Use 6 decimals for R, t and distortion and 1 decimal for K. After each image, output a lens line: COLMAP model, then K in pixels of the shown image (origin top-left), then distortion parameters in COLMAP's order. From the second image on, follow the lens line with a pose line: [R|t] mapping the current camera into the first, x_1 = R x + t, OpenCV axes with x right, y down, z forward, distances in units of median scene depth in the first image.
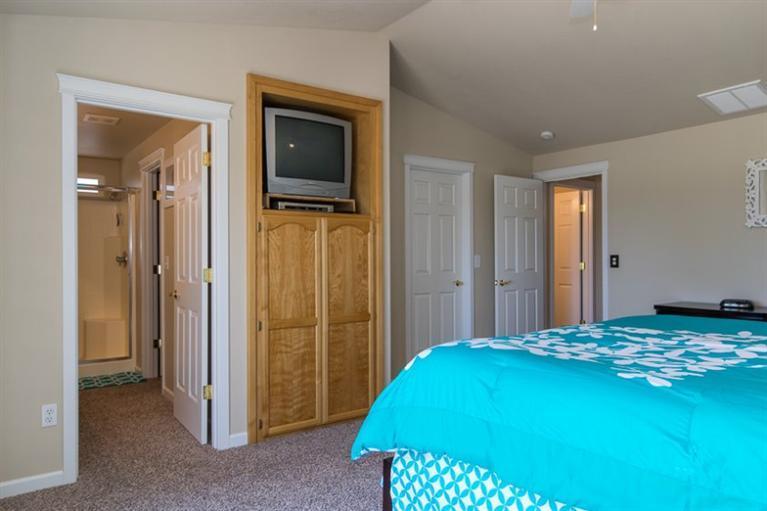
lens RADIAL K [[551.5, 0, 383.7], [0, 551.5, 258.4], [0, 0, 1]] dist [0.005516, 0.000493]
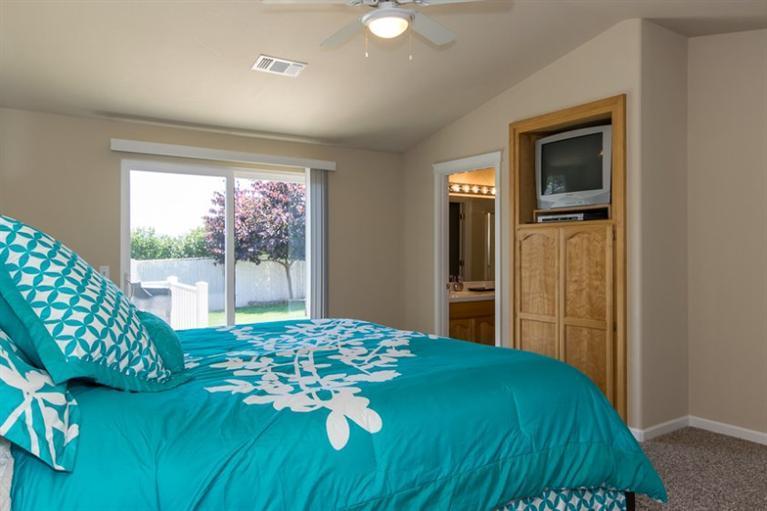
lens RADIAL K [[551.5, 0, 383.3], [0, 551.5, 255.0], [0, 0, 1]] dist [0.005516, 0.000493]
pose [[-0.029956, -0.001359, -0.999550, 0.962273], [0.002288, 0.999996, -0.001428, -0.017372], [0.999549, -0.002329, -0.029953, 0.654603]]
